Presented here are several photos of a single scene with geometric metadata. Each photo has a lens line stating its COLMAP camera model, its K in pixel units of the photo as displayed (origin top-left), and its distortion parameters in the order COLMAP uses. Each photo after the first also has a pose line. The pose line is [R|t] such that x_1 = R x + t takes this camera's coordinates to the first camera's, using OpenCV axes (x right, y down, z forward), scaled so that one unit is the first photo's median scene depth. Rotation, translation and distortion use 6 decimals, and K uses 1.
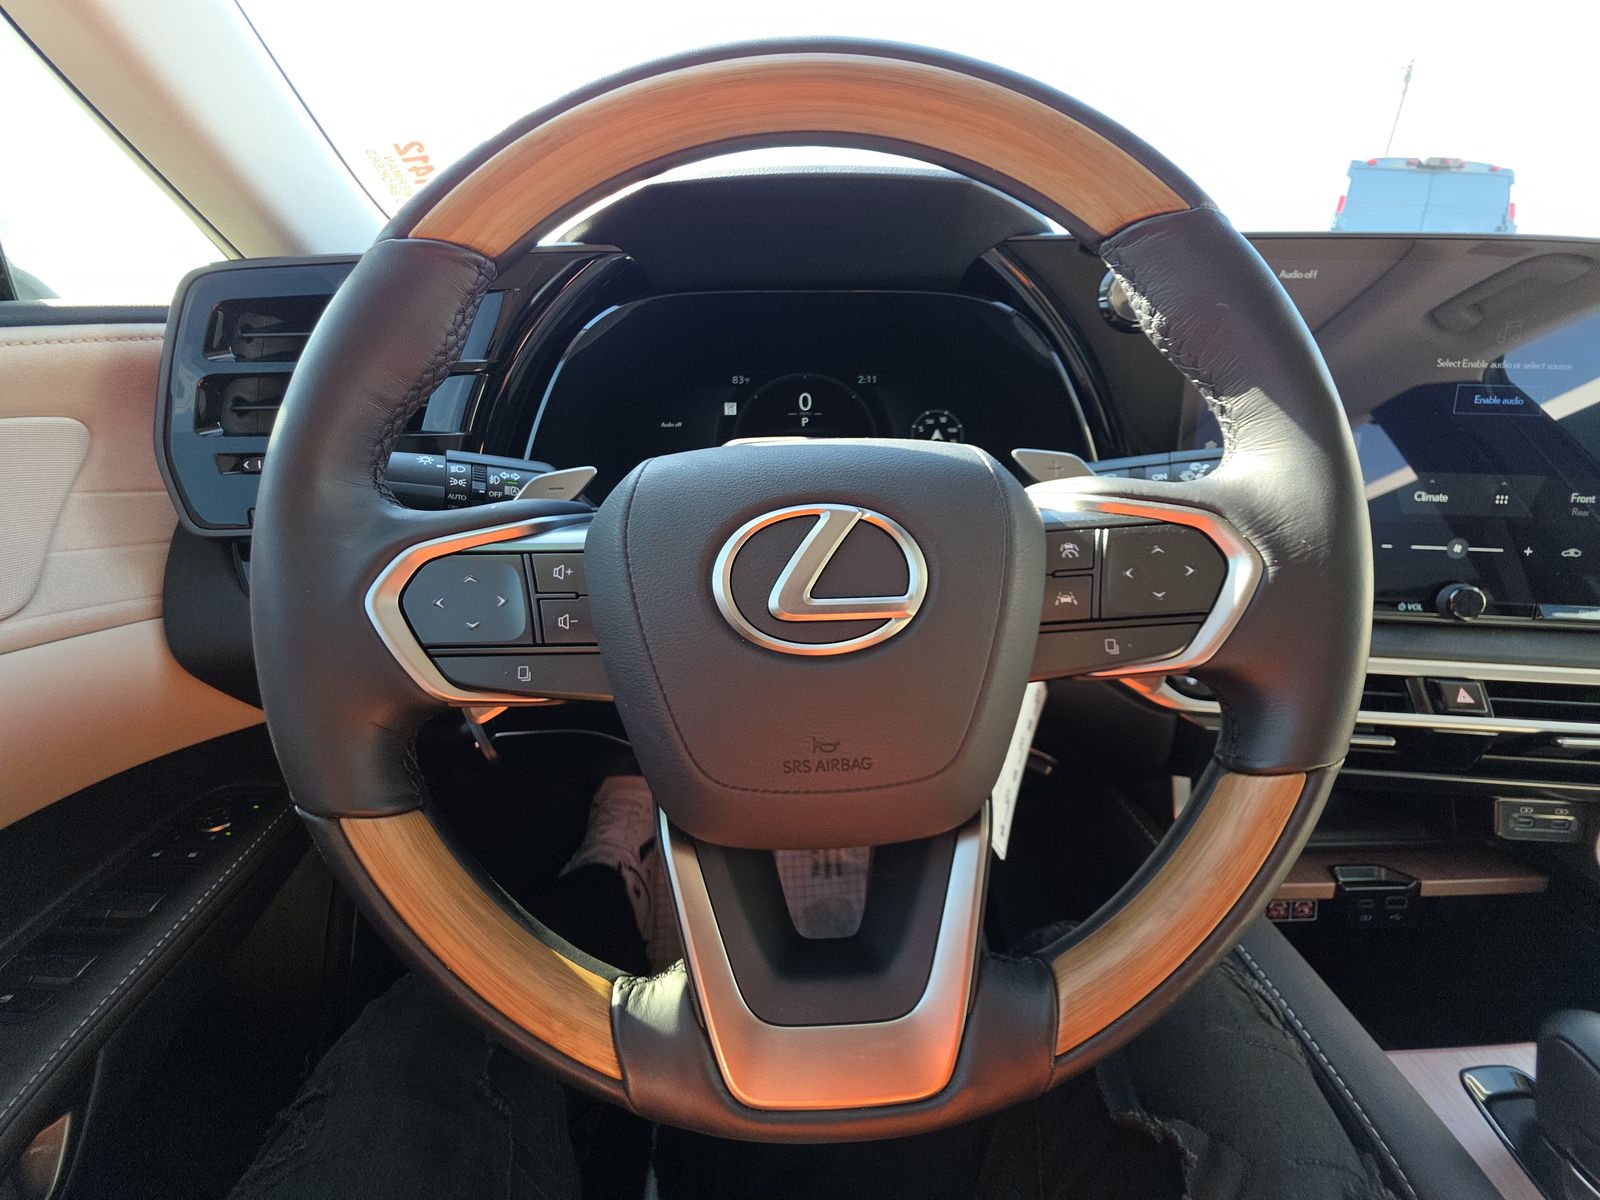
lens RADIAL K [[644.2, 0, 800.2], [0, 644.2, 598.1], [0, 0, 1]] dist [-0.000655, -0.000040]
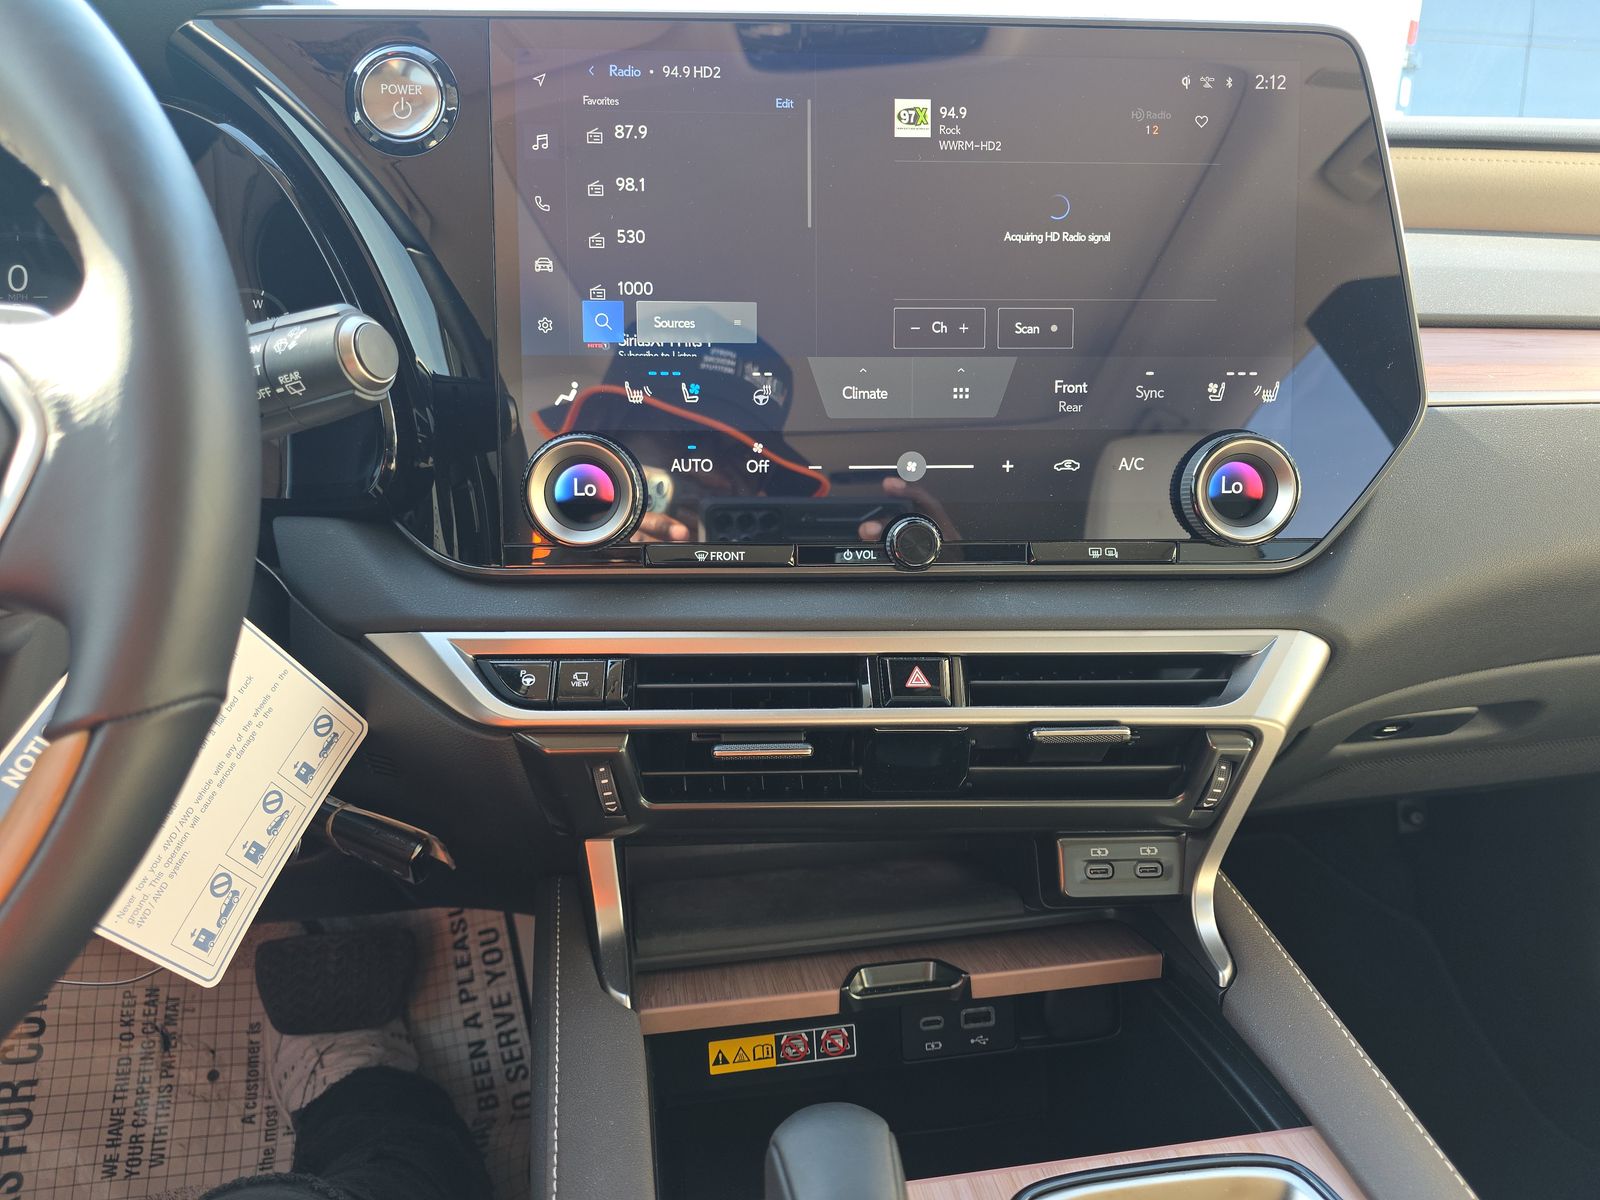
lens RADIAL K [[1075.4, 0, 800.0], [0, 1075.4, 601.4], [0, 0, 1]] dist [0.025231, 0.002754]
pose [[0.993681, -0.051101, 0.099934, 0.784031], [0.058310, 0.995799, -0.070603, 0.142137], [-0.095907, 0.075984, 0.992486, -0.120240]]
